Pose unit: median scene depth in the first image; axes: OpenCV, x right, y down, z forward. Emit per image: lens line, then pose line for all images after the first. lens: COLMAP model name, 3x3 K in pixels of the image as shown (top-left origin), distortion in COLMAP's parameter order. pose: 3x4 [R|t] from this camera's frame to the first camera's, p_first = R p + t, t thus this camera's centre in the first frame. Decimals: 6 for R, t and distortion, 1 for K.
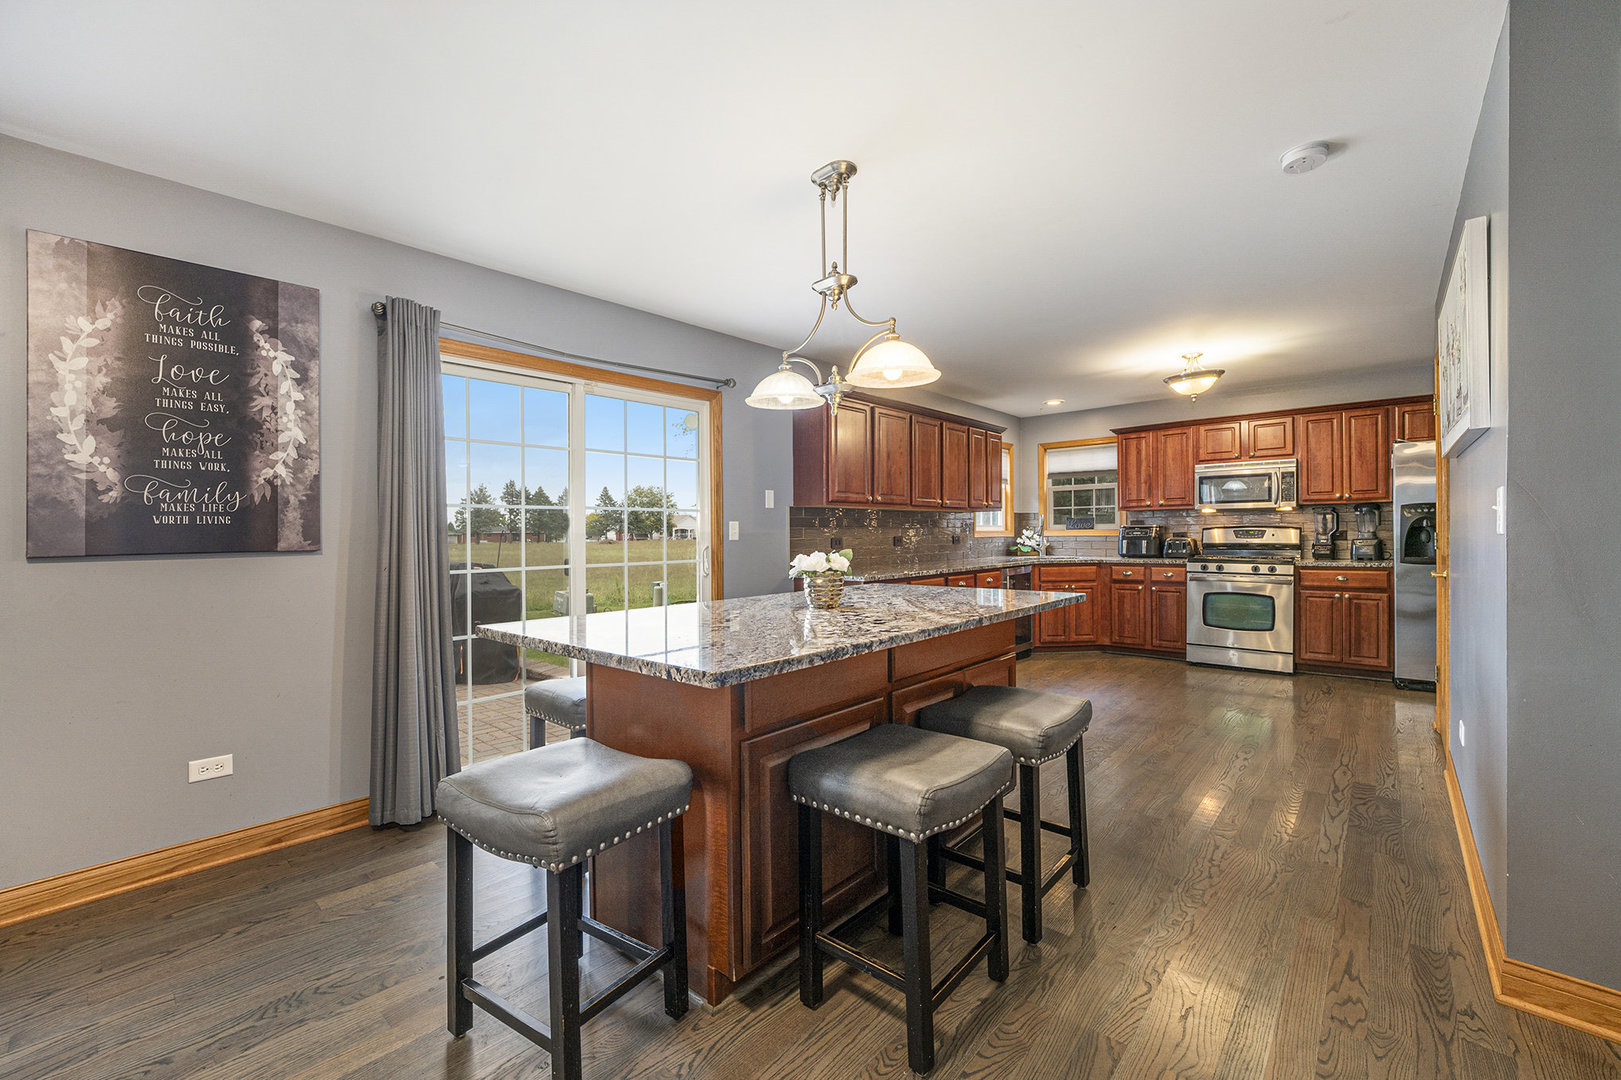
lens RADIAL K [[663.3, 0, 812.4], [0, 663.3, 535.1], [0, 0, 1]] dist [-0.028672, -0.000262]
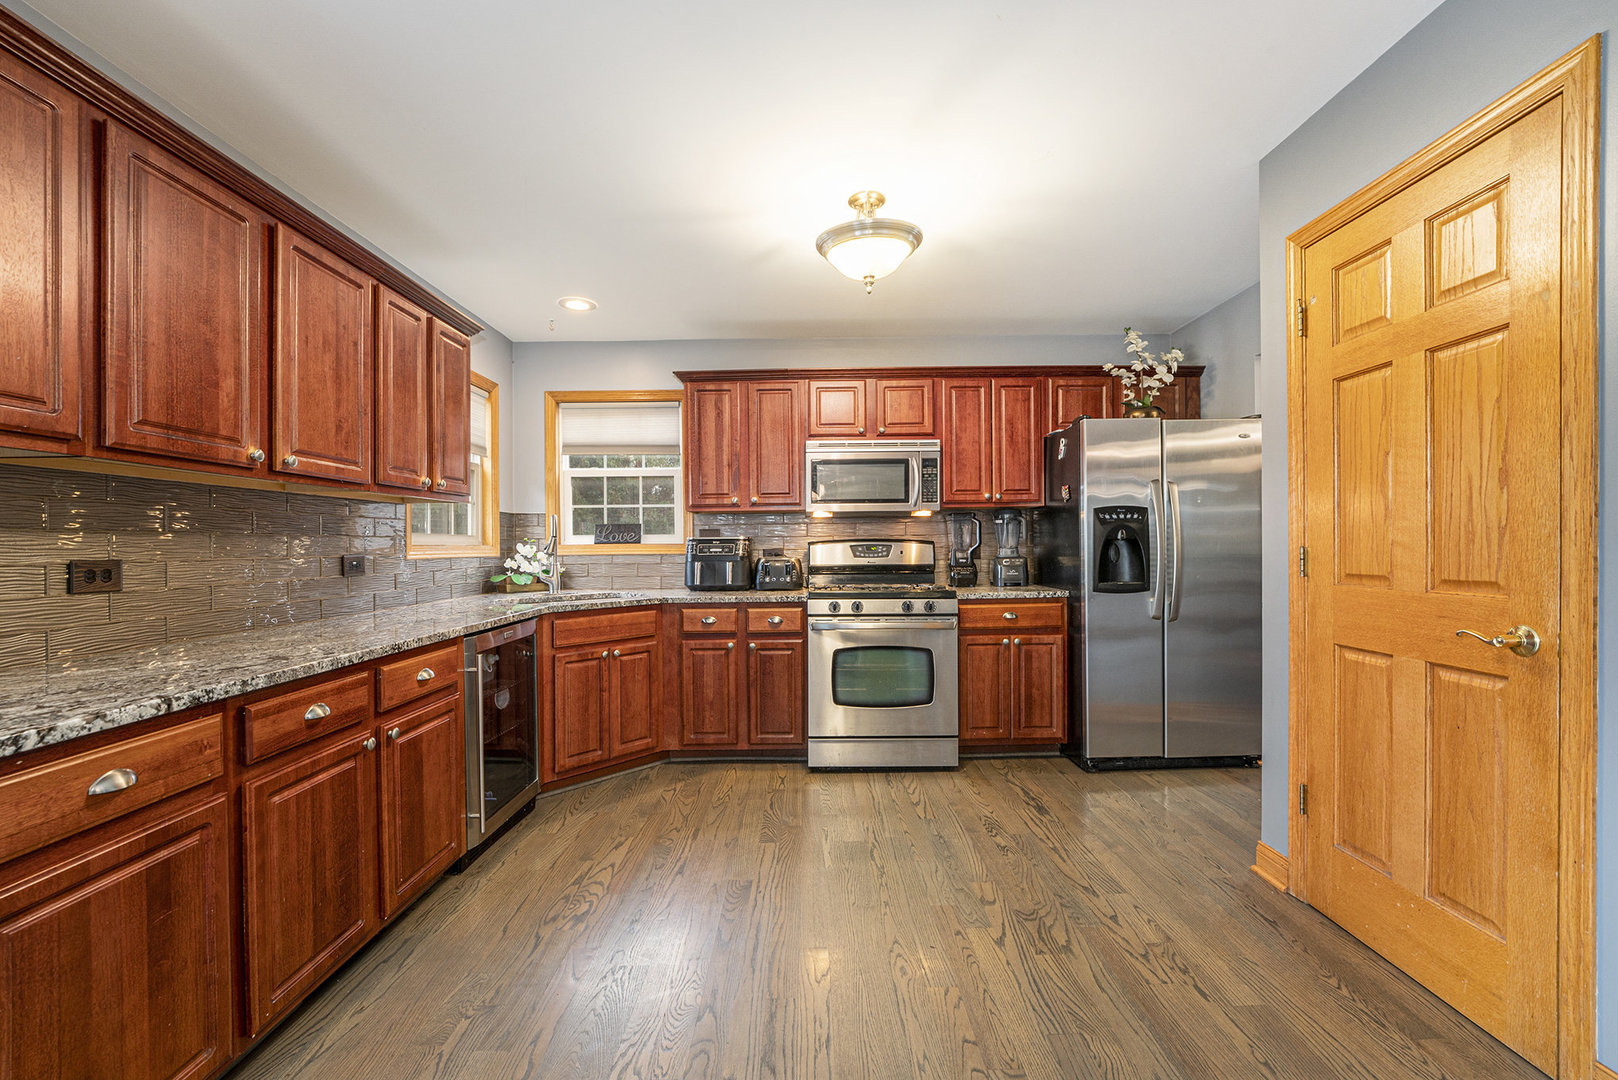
lens RADIAL K [[662.1, 0, 811.3], [0, 662.1, 543.9], [0, 0, 1]] dist [-0.028672, -0.000262]
pose [[0.744183, 0.005706, 0.667951, 0.160395], [0.003744, 0.999912, -0.012714, -0.000484], [-0.667965, 0.011963, 0.744096, 0.508642]]
